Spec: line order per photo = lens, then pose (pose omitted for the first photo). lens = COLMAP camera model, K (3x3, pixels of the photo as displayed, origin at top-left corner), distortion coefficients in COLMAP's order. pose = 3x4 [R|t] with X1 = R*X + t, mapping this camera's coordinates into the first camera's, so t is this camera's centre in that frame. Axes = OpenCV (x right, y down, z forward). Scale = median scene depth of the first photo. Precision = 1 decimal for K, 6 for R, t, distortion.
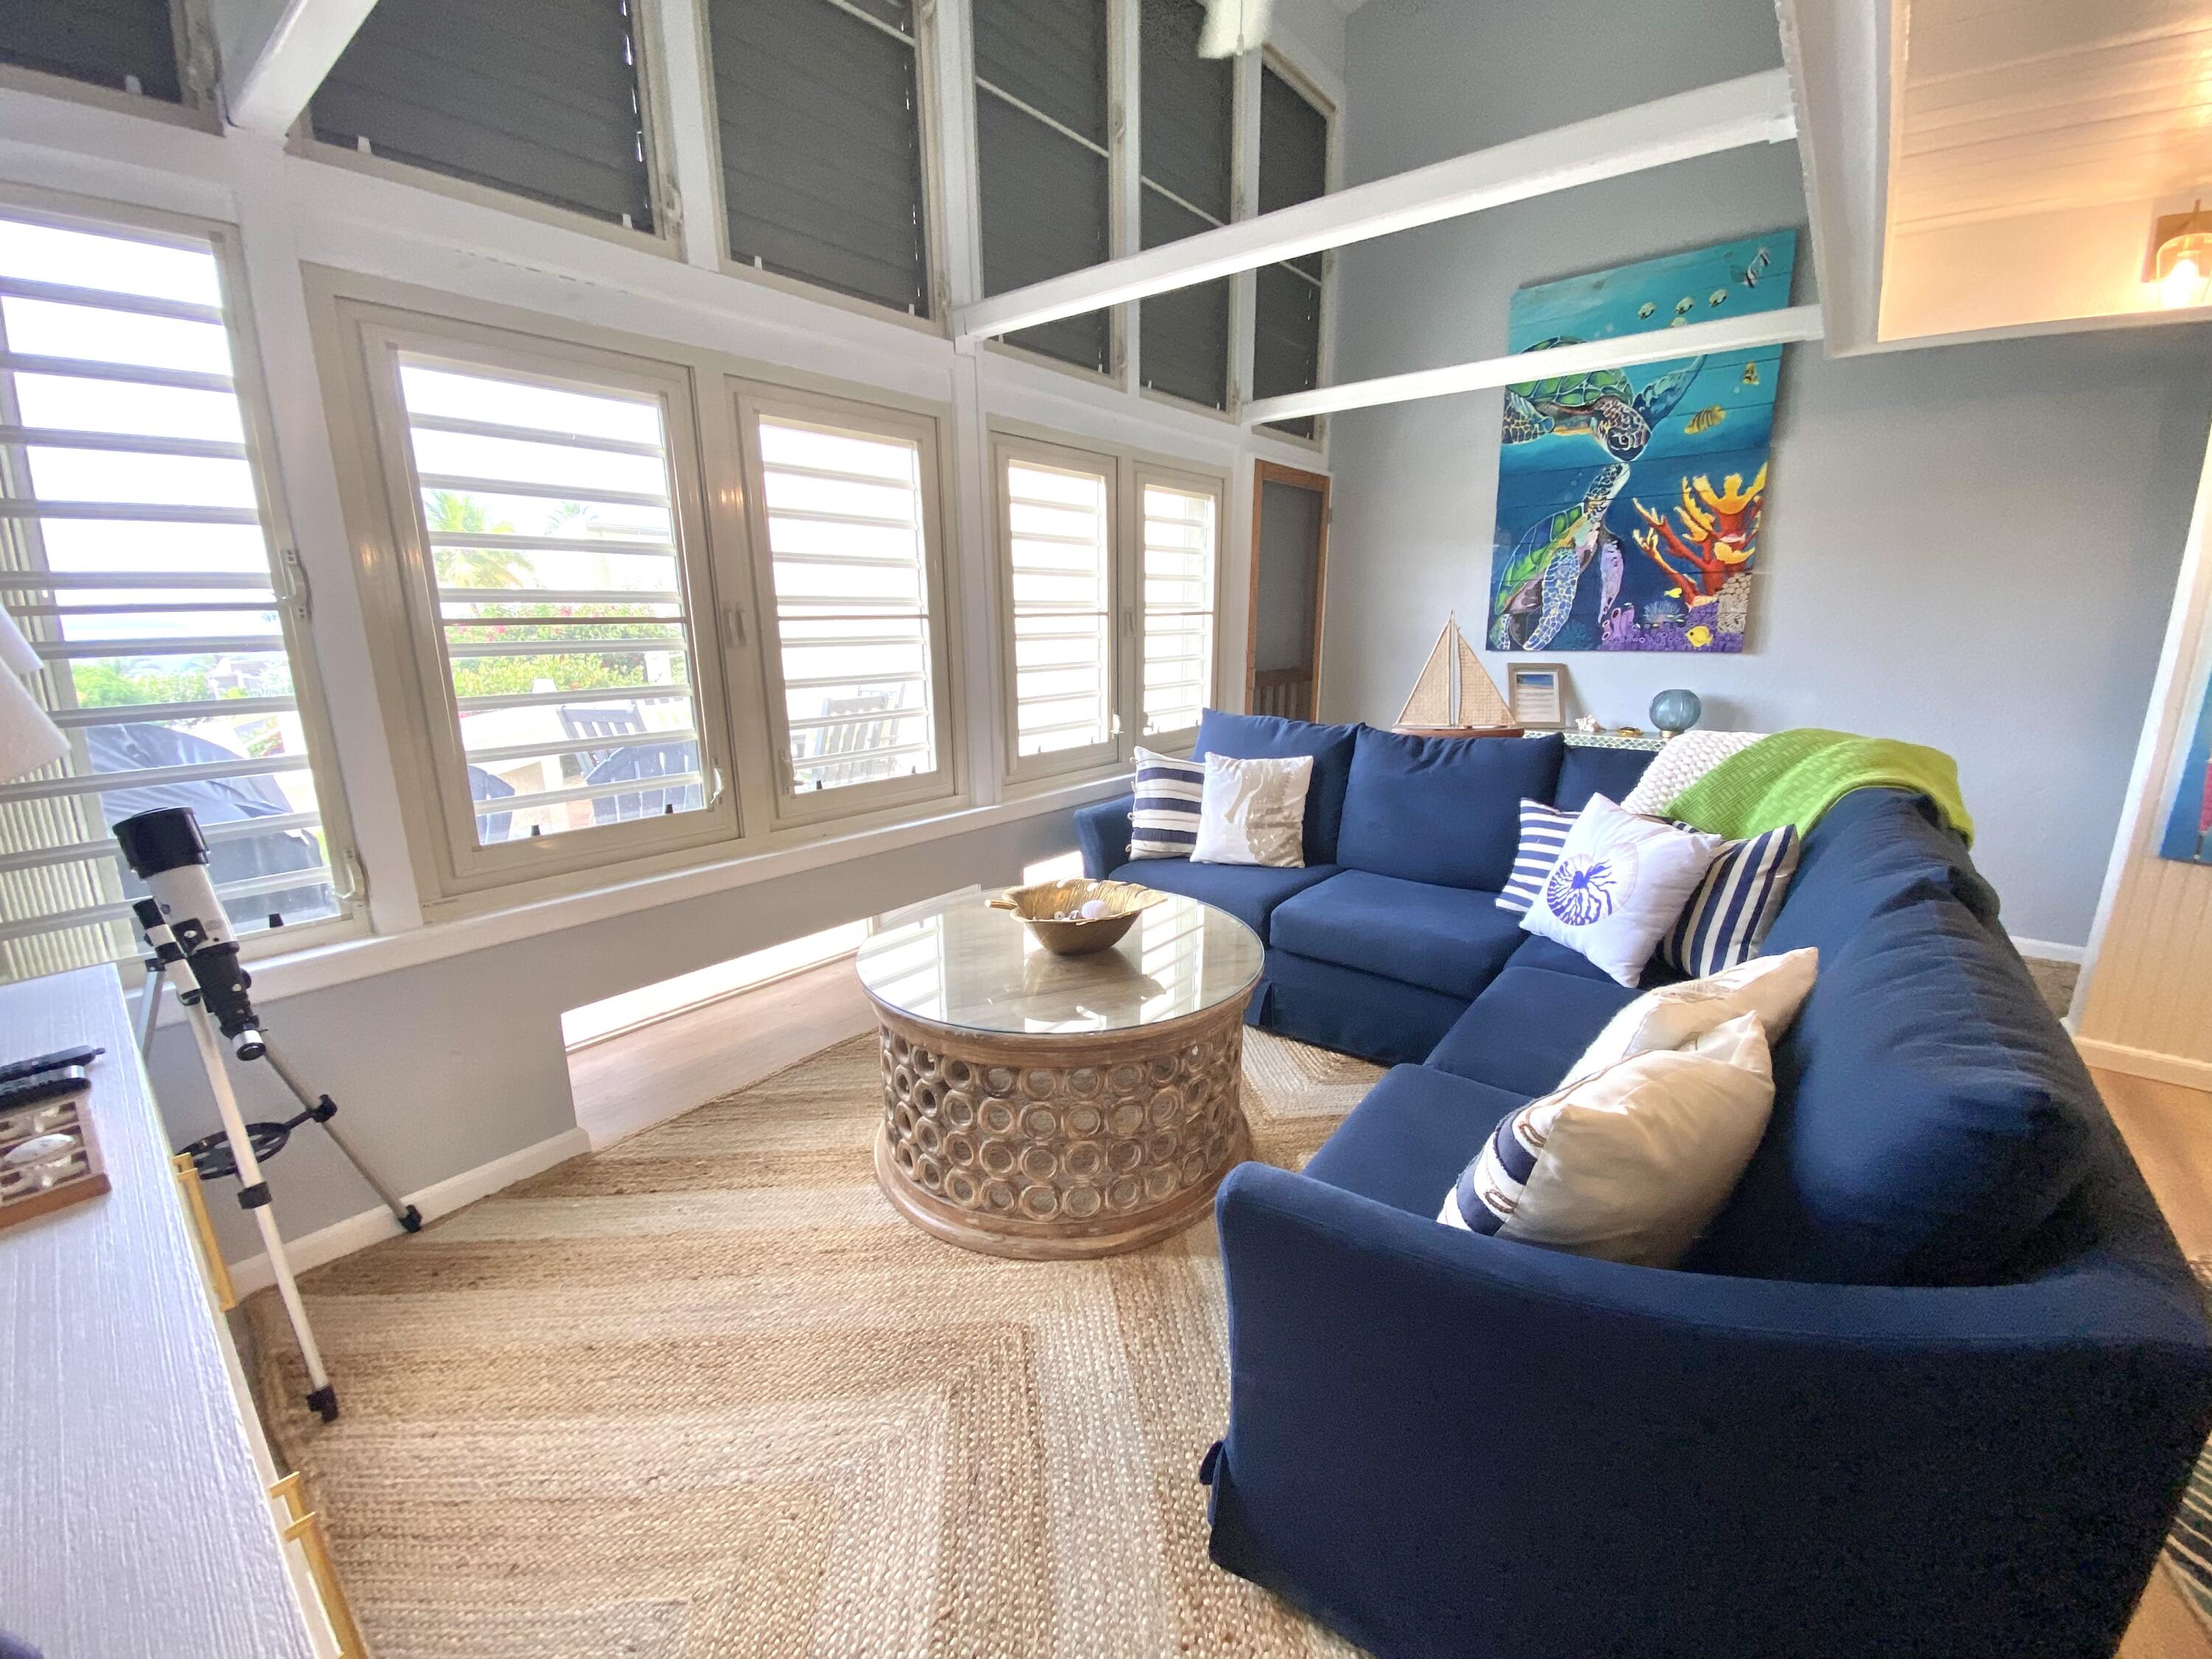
lens RADIAL K [[910.2, 0, 1104.2], [0, 910.2, 810.1], [0, 0, 1]] dist [0.006095, -0.012004]
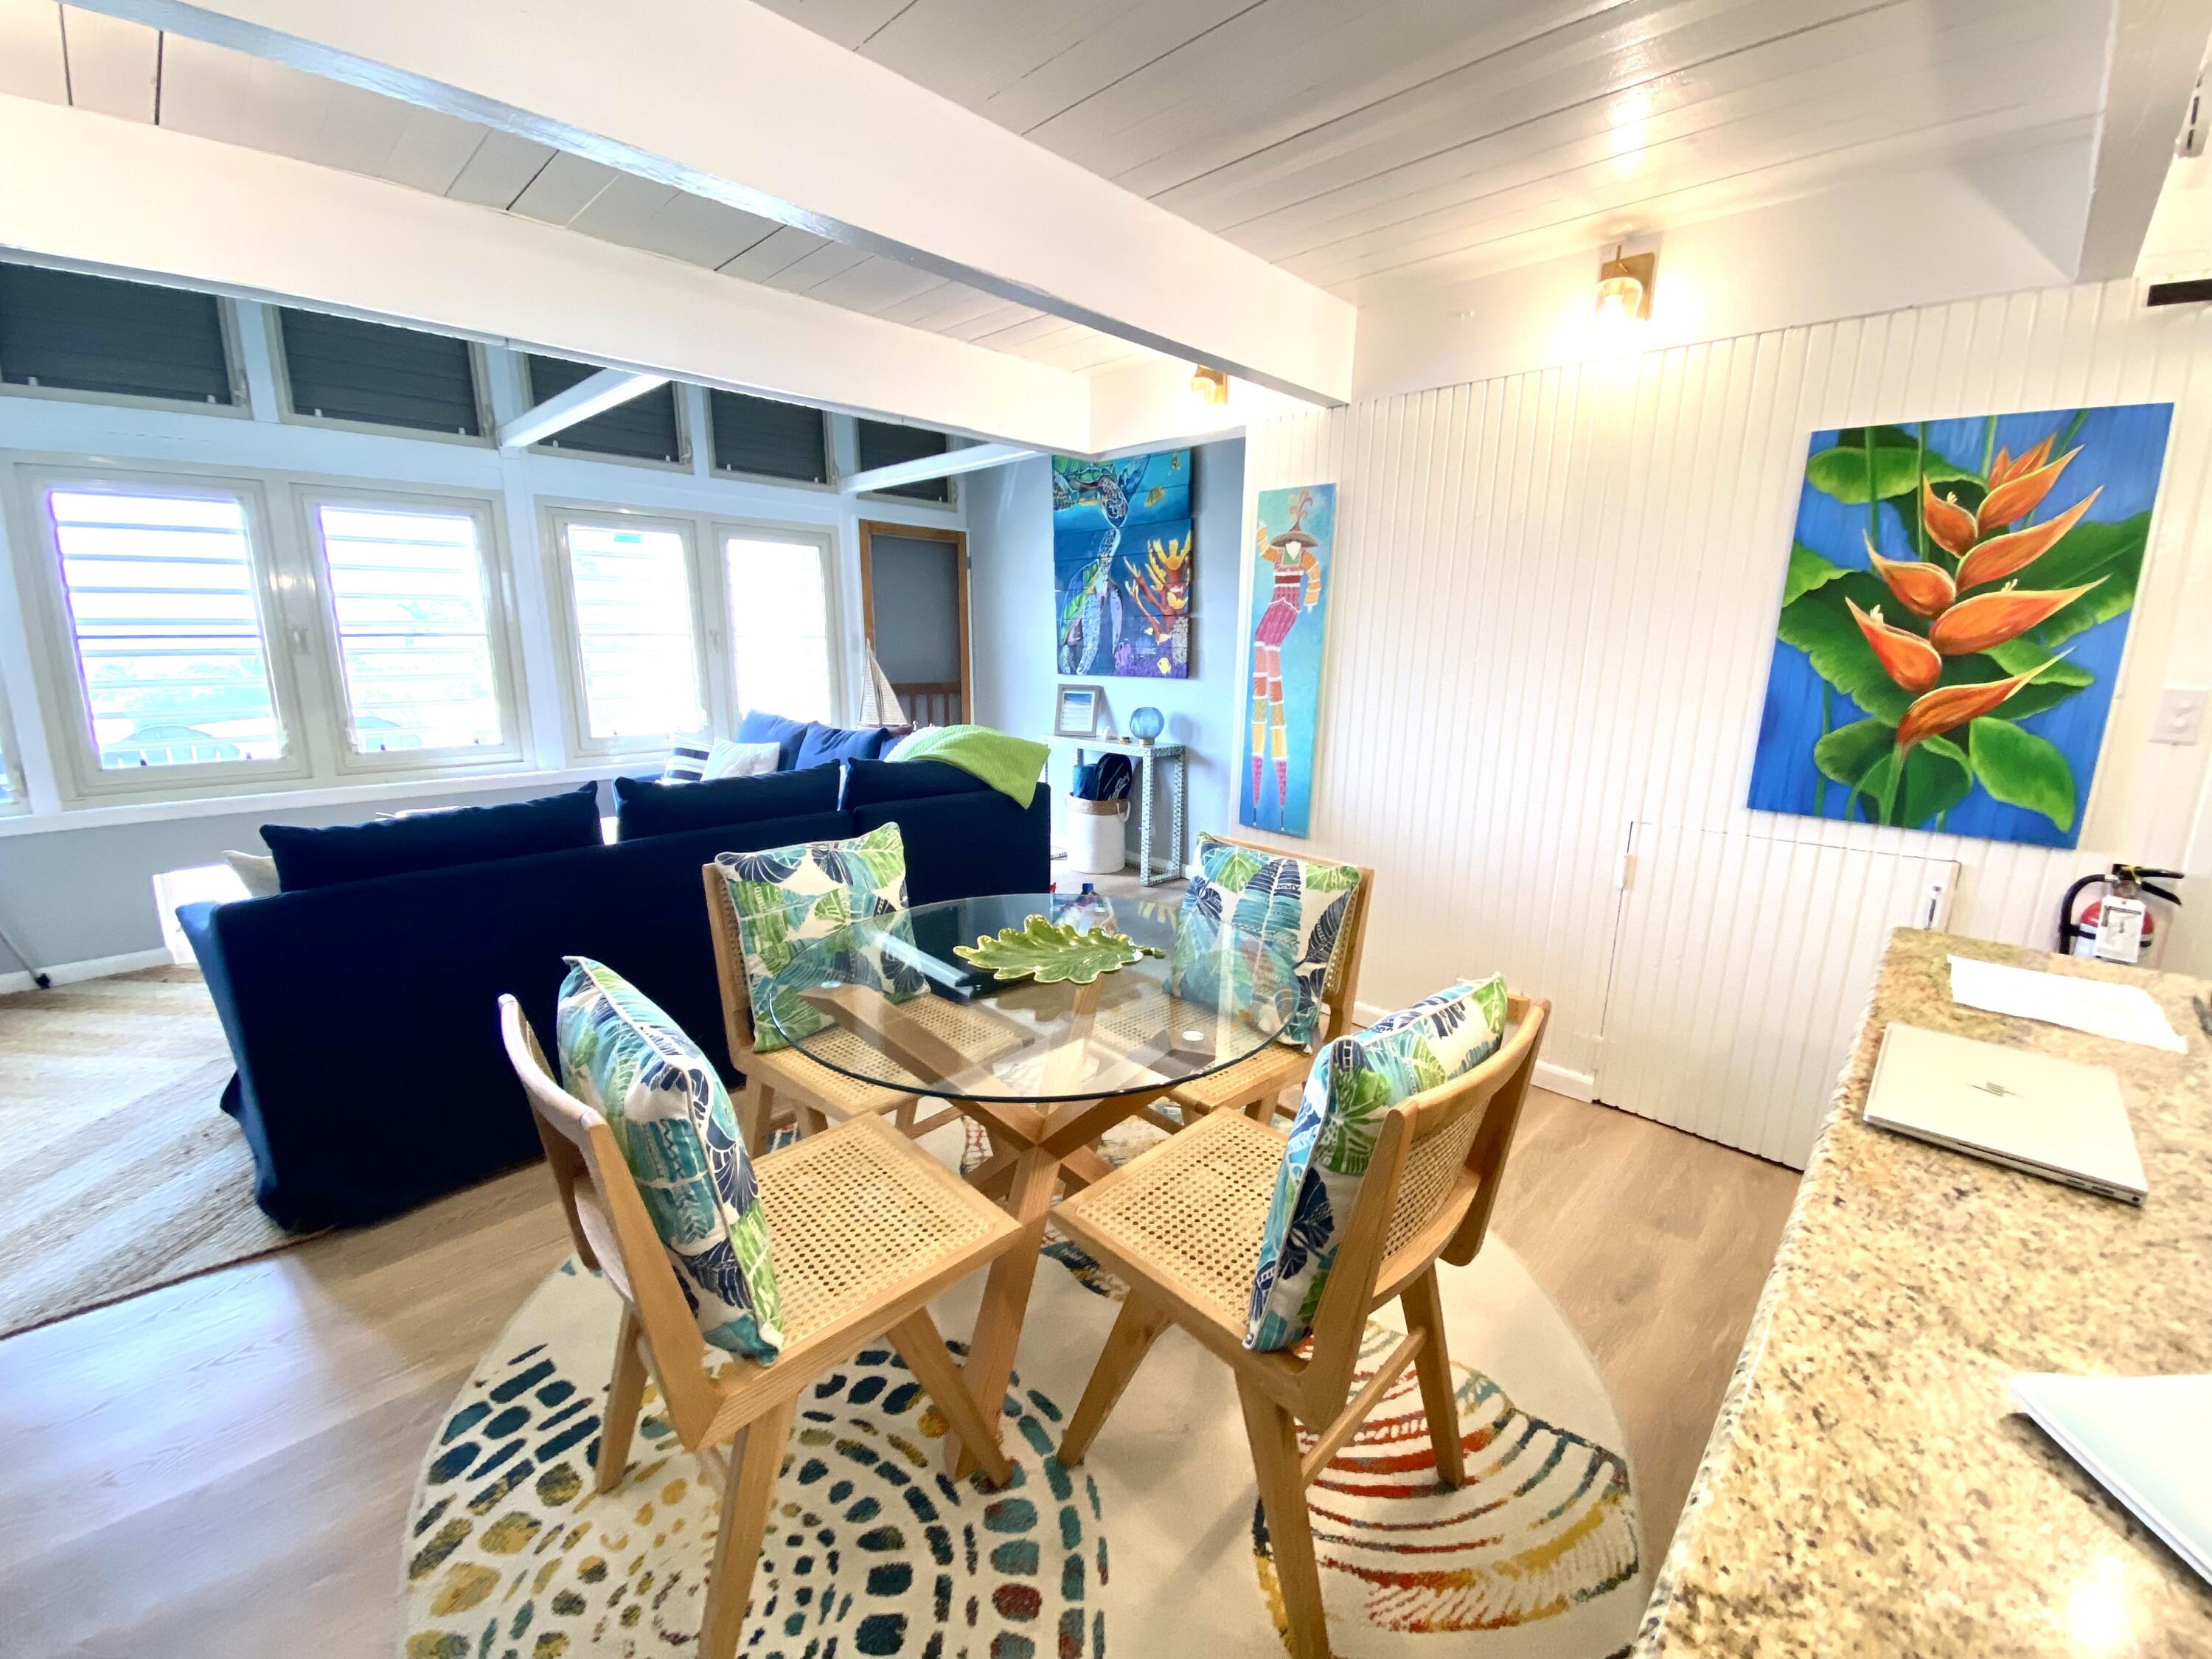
lens RADIAL K [[910.2, 0, 1113.5], [0, 910.2, 821.5], [0, 0, 1]] dist [0.006095, -0.012004]
pose [[0.995867, 0.039980, -0.081549, 0.695278], [-0.041088, 0.999084, -0.011957, 0.043860], [0.080997, 0.015258, 0.996598, -0.265555]]
